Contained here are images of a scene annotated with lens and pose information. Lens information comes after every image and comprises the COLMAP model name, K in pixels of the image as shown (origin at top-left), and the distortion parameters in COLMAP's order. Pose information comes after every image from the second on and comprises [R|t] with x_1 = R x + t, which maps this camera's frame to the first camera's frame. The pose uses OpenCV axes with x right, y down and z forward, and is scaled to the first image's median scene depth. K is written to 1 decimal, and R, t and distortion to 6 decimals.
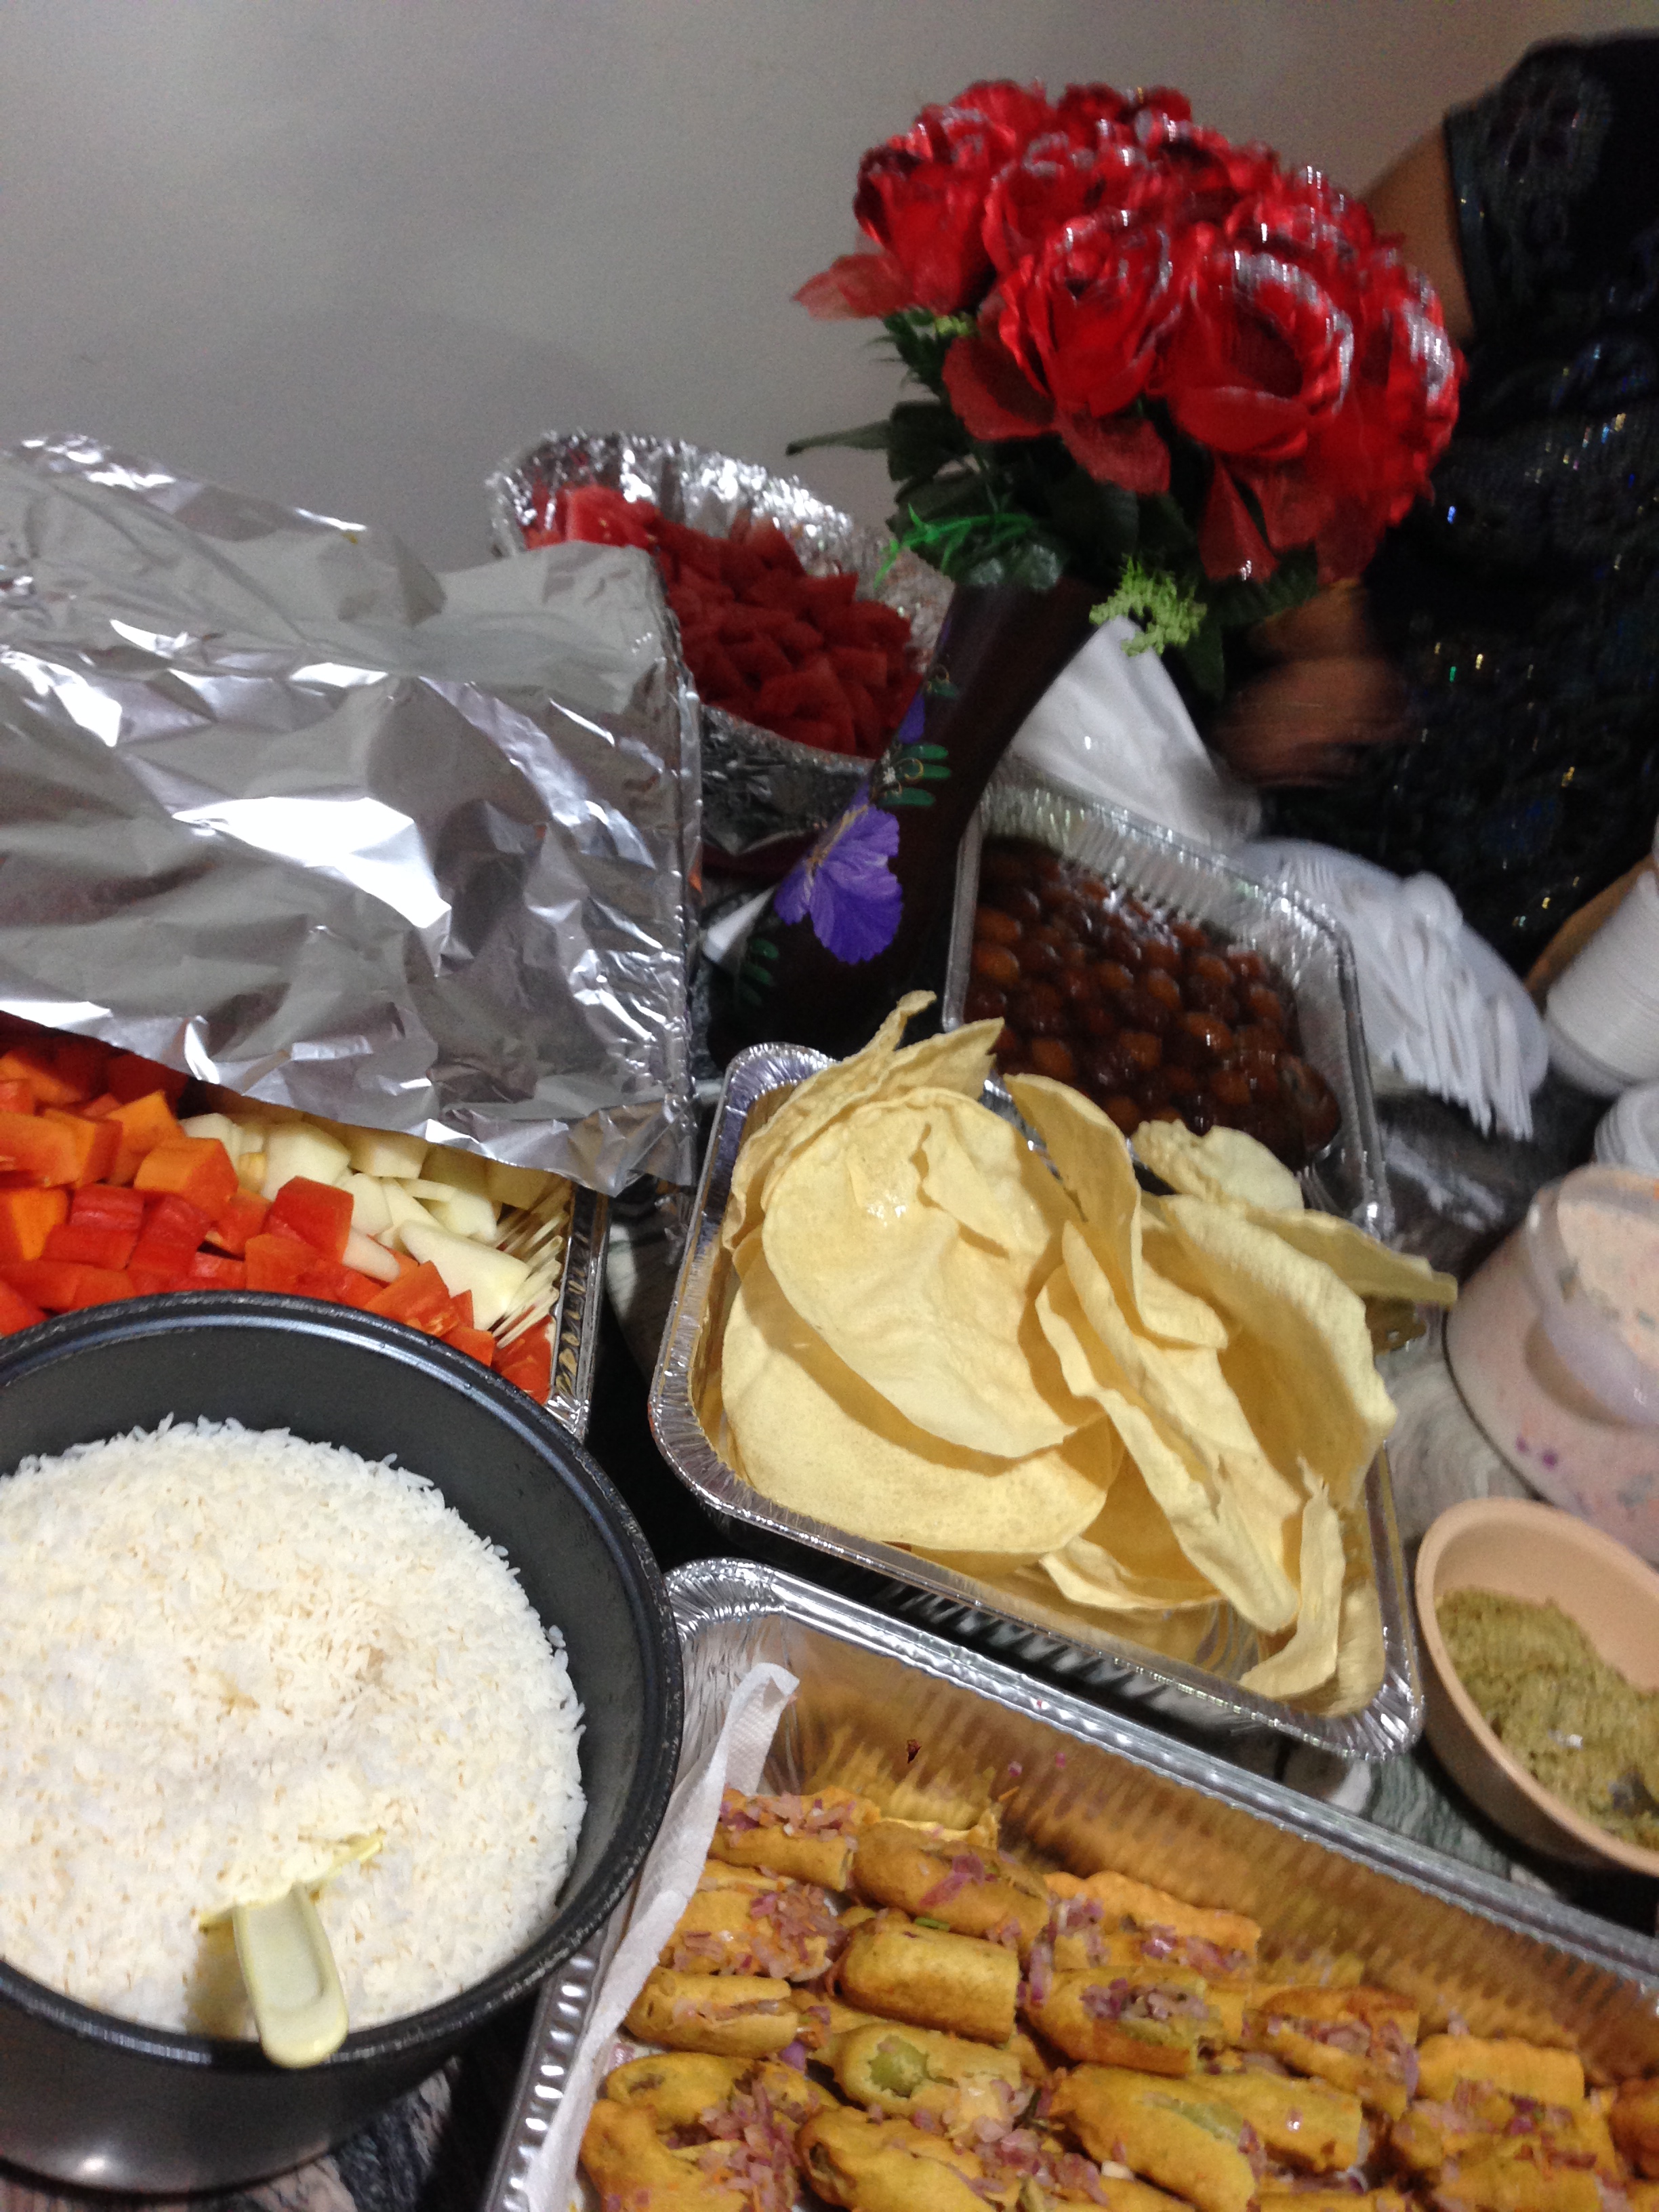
lens RADIAL K [[2124.9, 0, 829.5], [0, 2124.9, 1106.0], [0, 0, 1]] dist [0.160736, -0.292609]
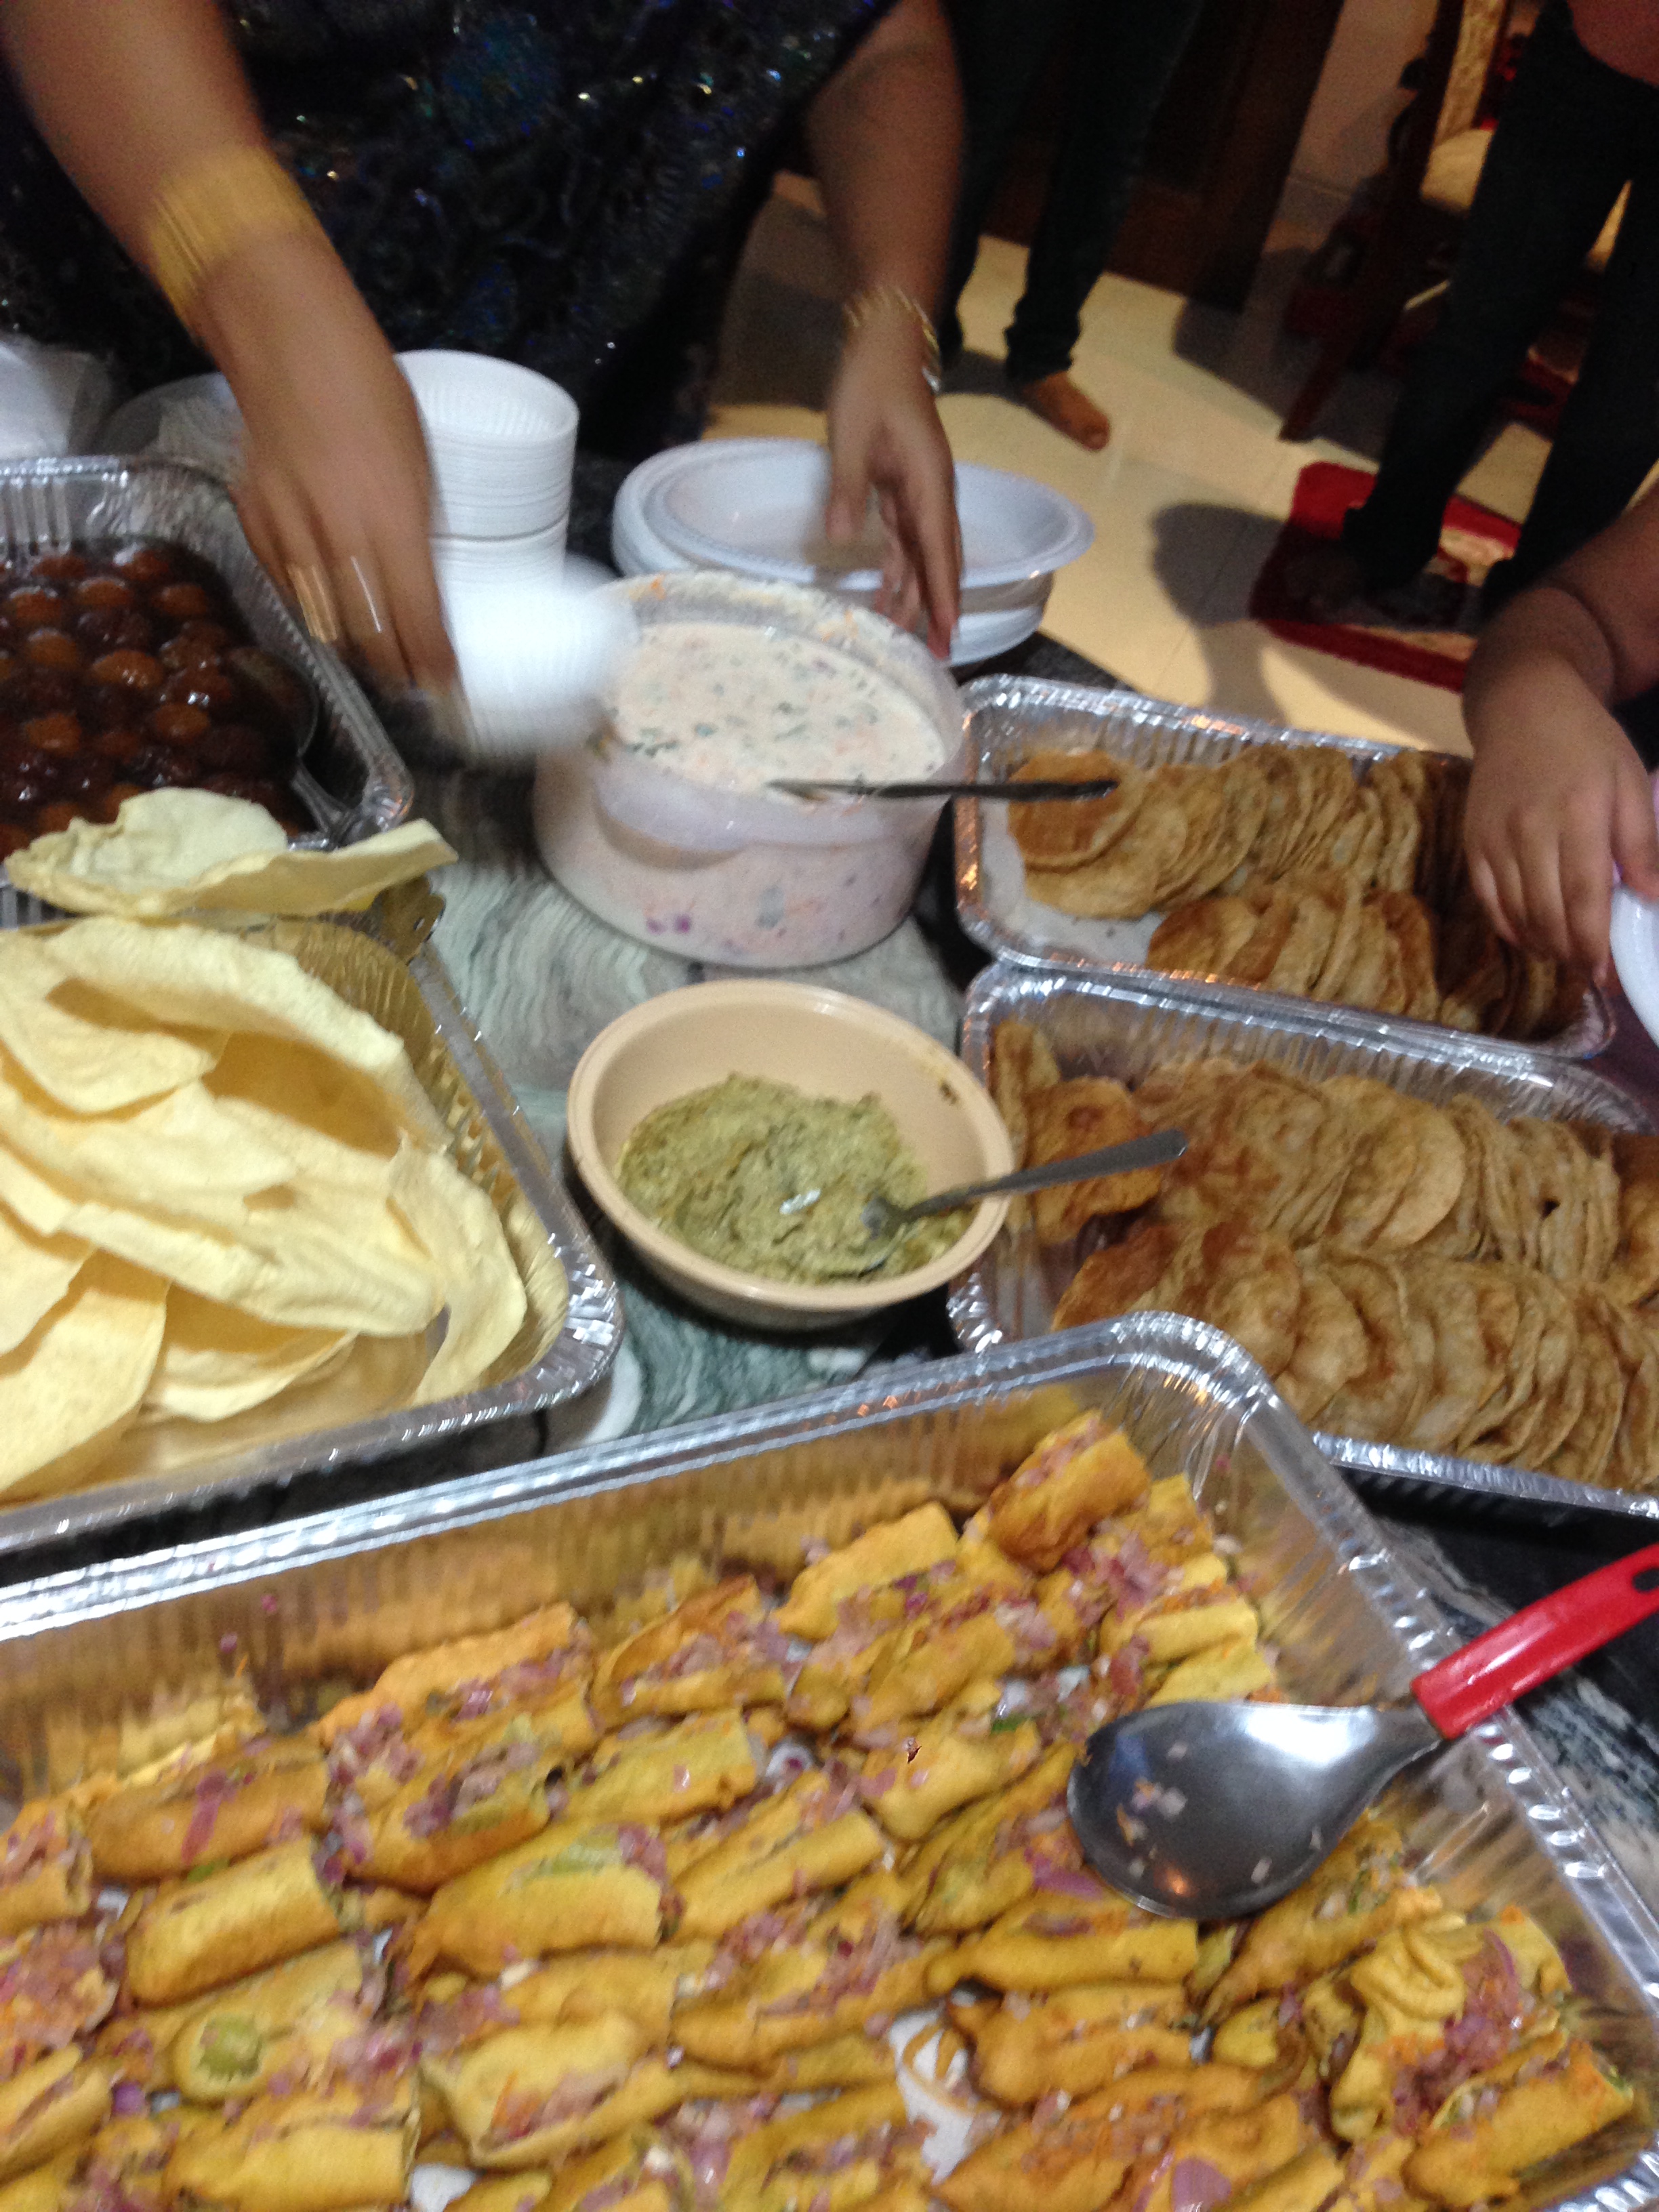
lens RADIAL K [[2124.9, 0, 829.5], [0, 2124.9, 1106.0], [0, 0, 1]] dist [0.160736, -0.292609]
pose [[0.822074, -0.539232, 0.182822, 0.236745], [0.485914, 0.831781, 0.268378, 0.020476], [-0.296786, -0.131791, 0.945806, 0.157187]]
